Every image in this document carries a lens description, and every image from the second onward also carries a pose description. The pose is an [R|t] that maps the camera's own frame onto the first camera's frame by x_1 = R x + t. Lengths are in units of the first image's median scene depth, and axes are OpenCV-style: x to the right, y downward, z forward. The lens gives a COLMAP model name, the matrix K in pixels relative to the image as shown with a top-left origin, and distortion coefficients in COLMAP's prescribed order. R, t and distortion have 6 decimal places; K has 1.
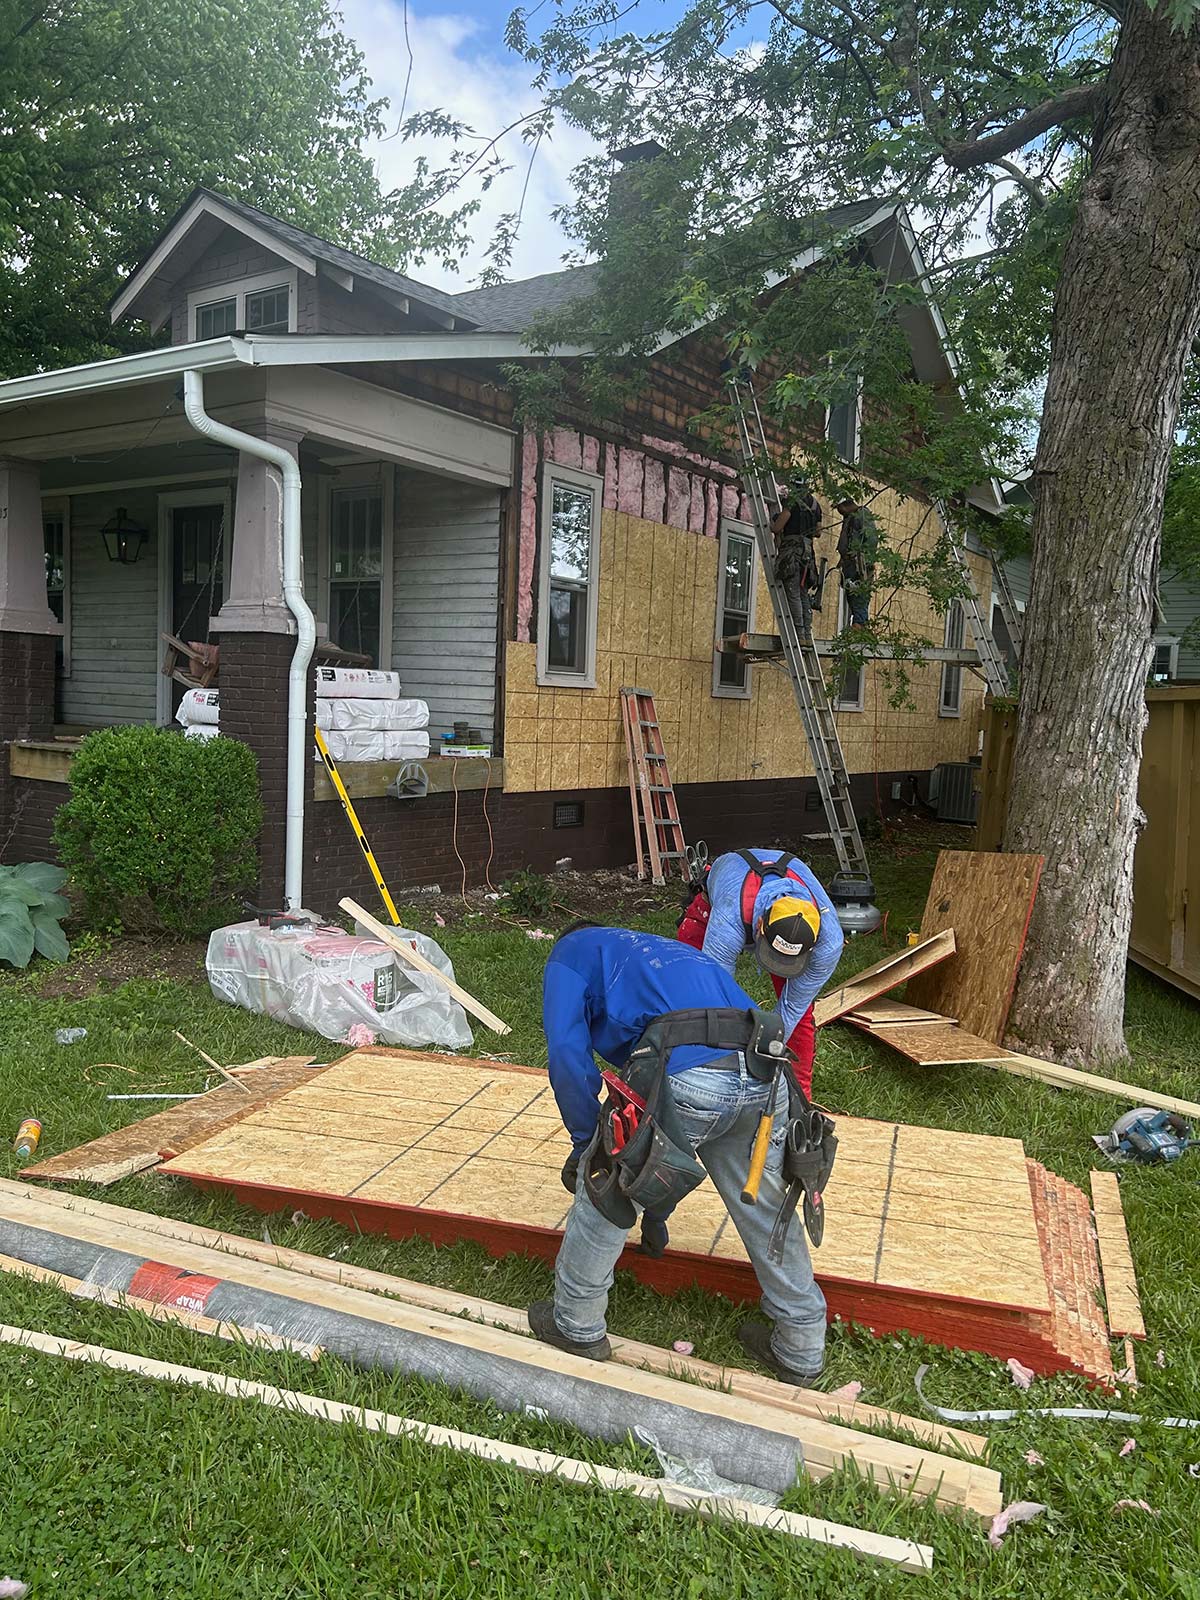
lens RADIAL K [[1222.1, 0, 600.0], [0, 1222.1, 800.0], [0, 0, 1]] dist [-0.005630, -0.002886]
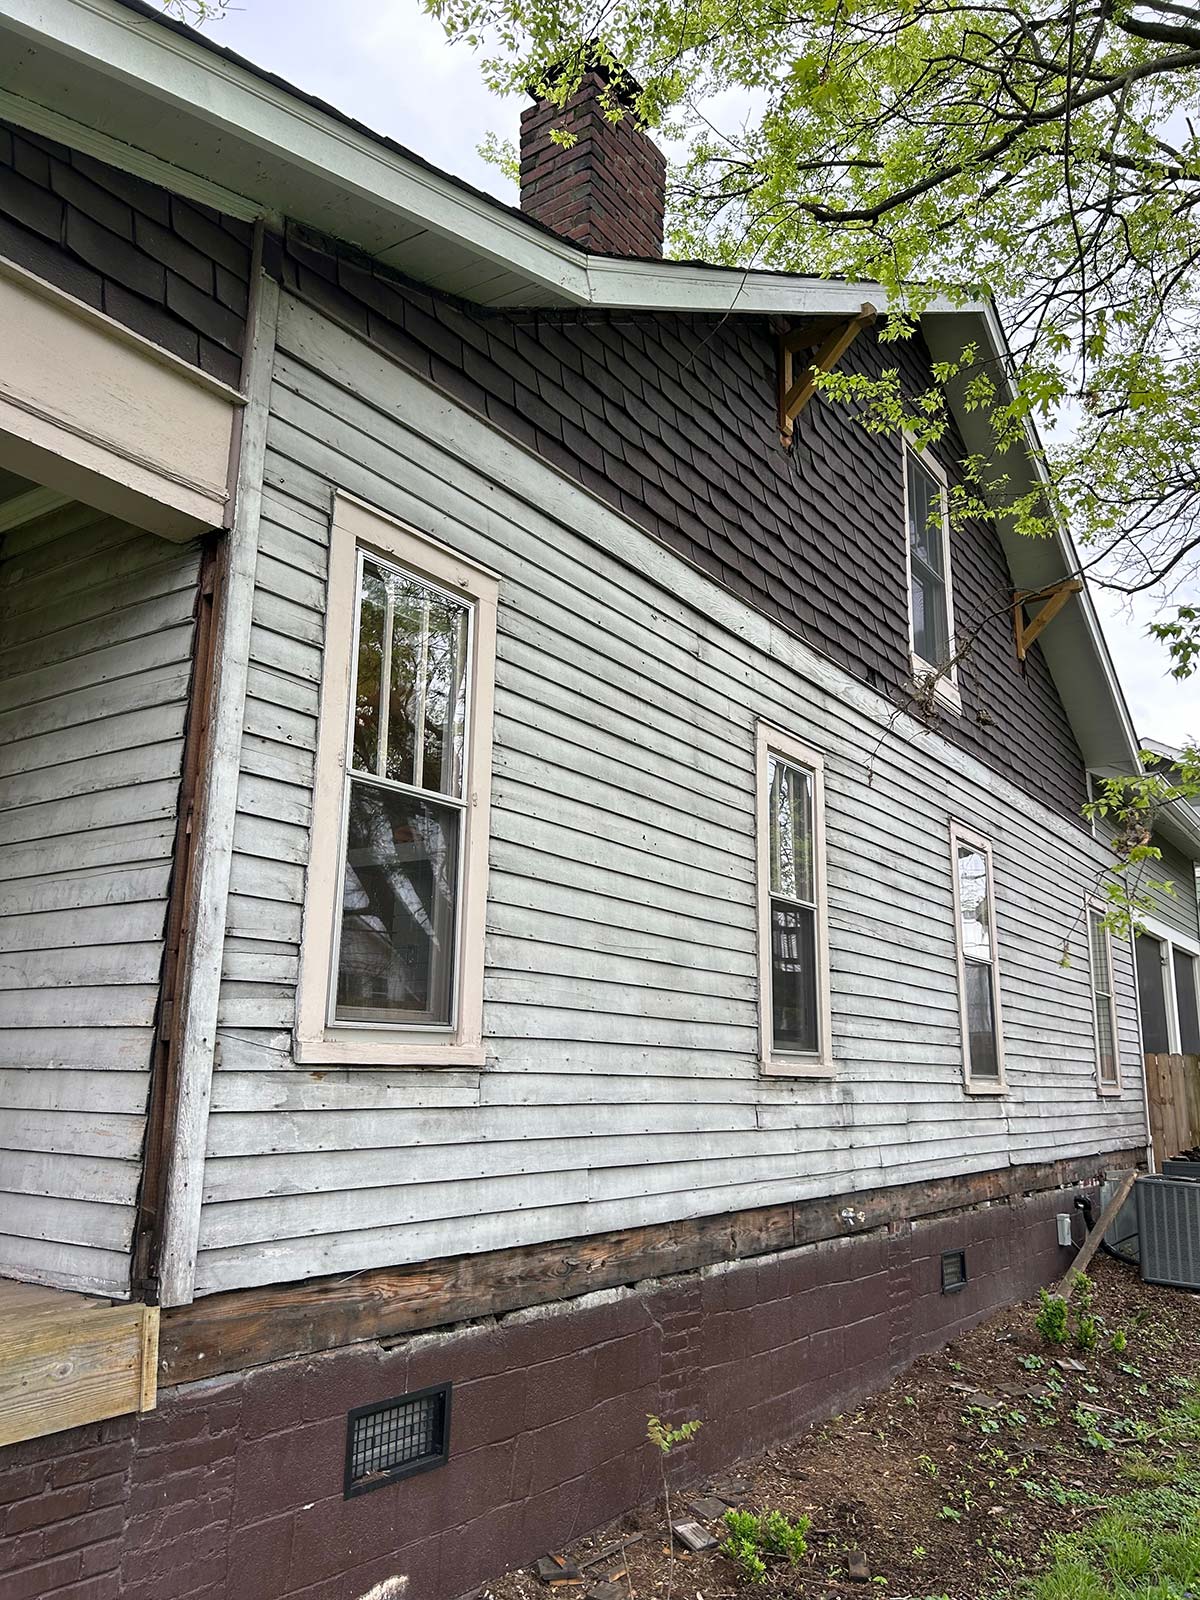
lens RADIAL K [[1222.1, 0, 600.0], [0, 1222.1, 800.0], [0, 0, 1]] dist [-0.005630, -0.002886]
pose [[0.999607, -0.027995, 0.001730, 0.038022], [0.027251, 0.954736, -0.296204, -0.059742], [0.006641, 0.296134, 0.955123, 0.638321]]
